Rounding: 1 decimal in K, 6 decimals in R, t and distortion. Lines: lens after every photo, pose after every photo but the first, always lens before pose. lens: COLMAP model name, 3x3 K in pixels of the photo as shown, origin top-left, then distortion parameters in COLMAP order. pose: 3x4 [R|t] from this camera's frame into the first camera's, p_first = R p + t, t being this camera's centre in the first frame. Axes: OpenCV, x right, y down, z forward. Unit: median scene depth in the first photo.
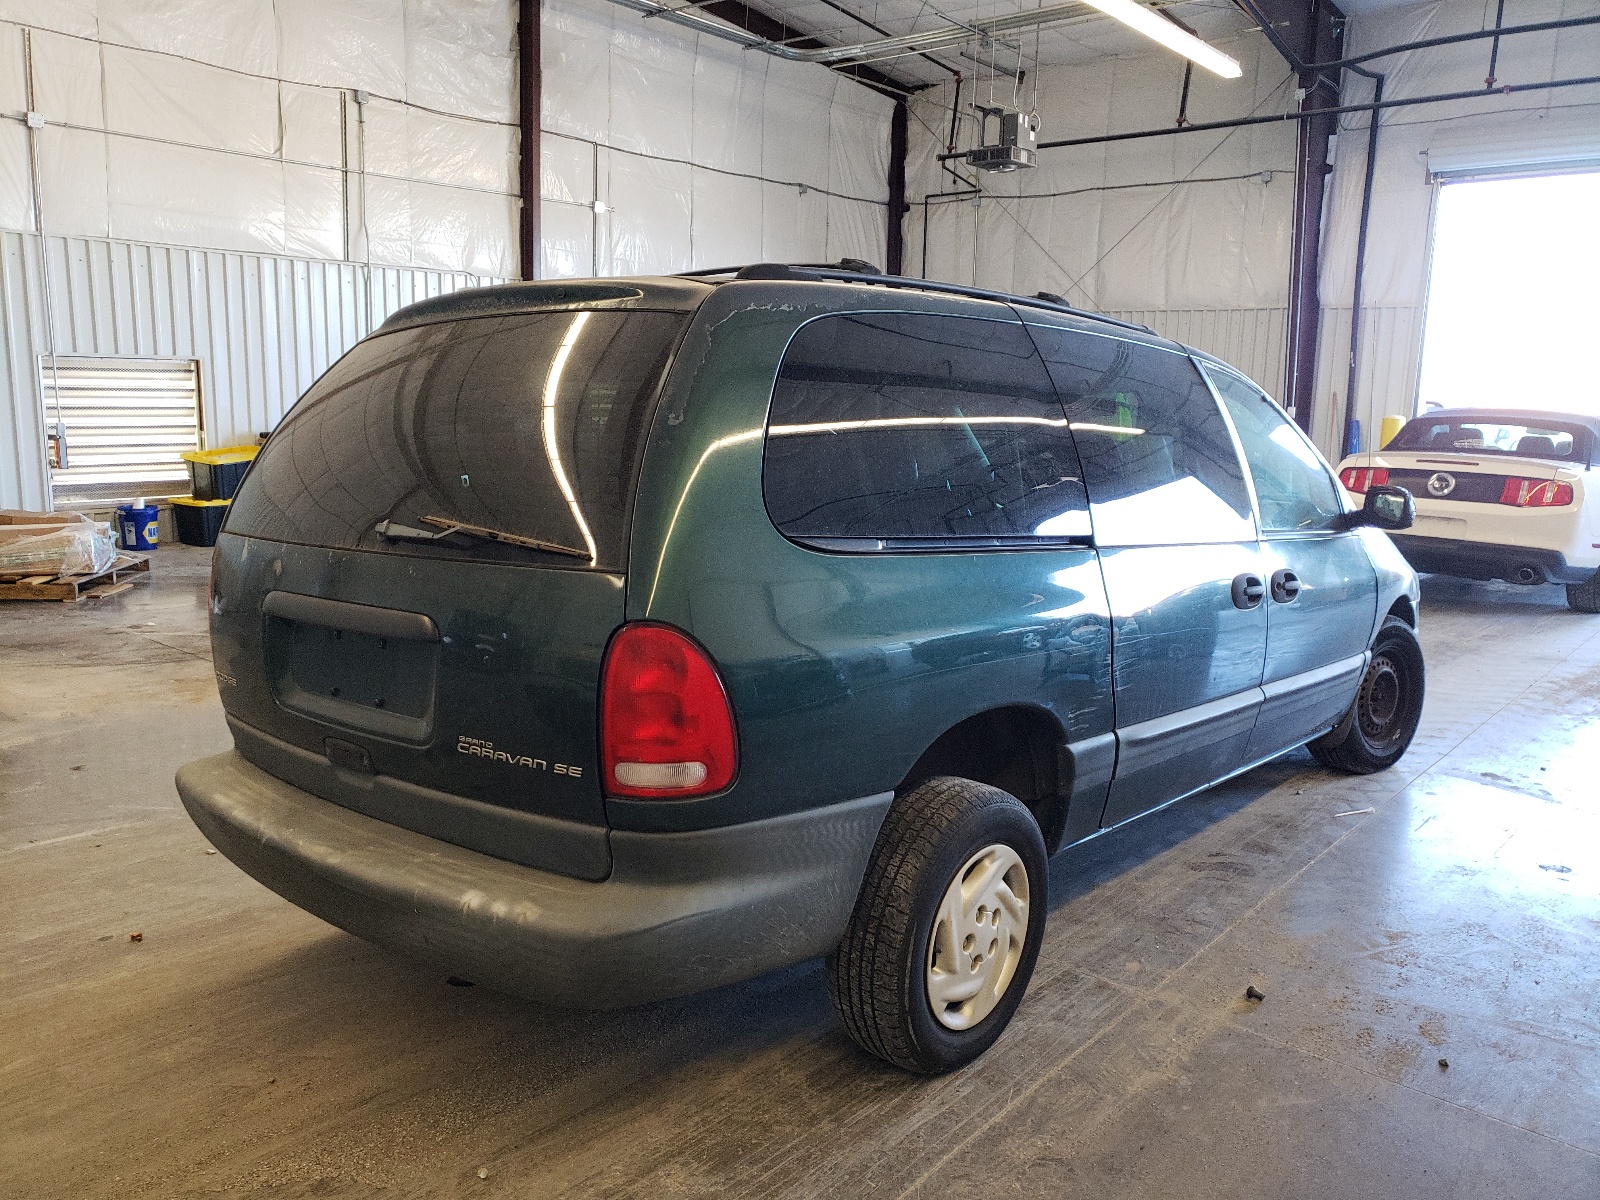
lens RADIAL K [[1226.3, 0, 800.0], [0, 1226.3, 600.0], [0, 0, 1]] dist [0.005280, 0.003806]
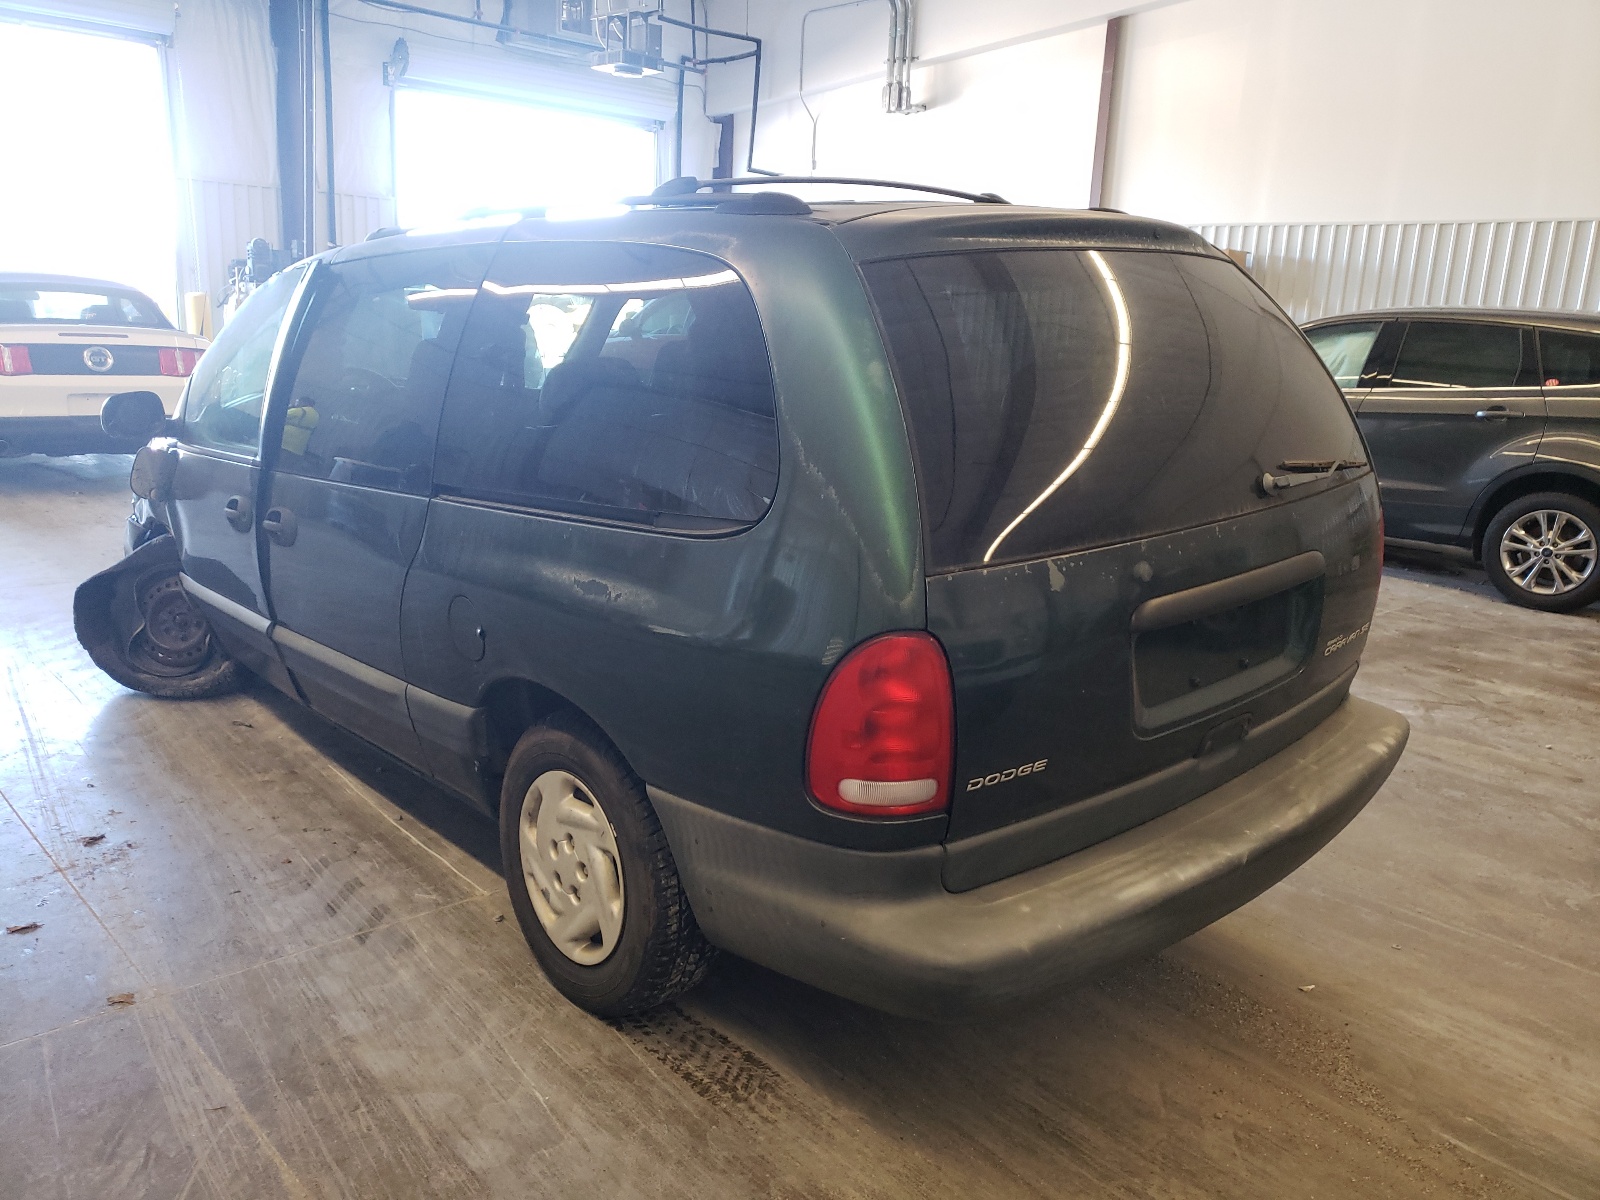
lens RADIAL K [[1268.3, 0, 800.0], [0, 1268.3, 600.0], [0, 0, 1]] dist [-0.000691, -0.000804]
pose [[0.109029, -0.244507, 0.963498, -0.953809], [0.126805, 0.964779, 0.230483, -0.173212], [-0.985917, 0.097047, 0.136193, 0.854780]]
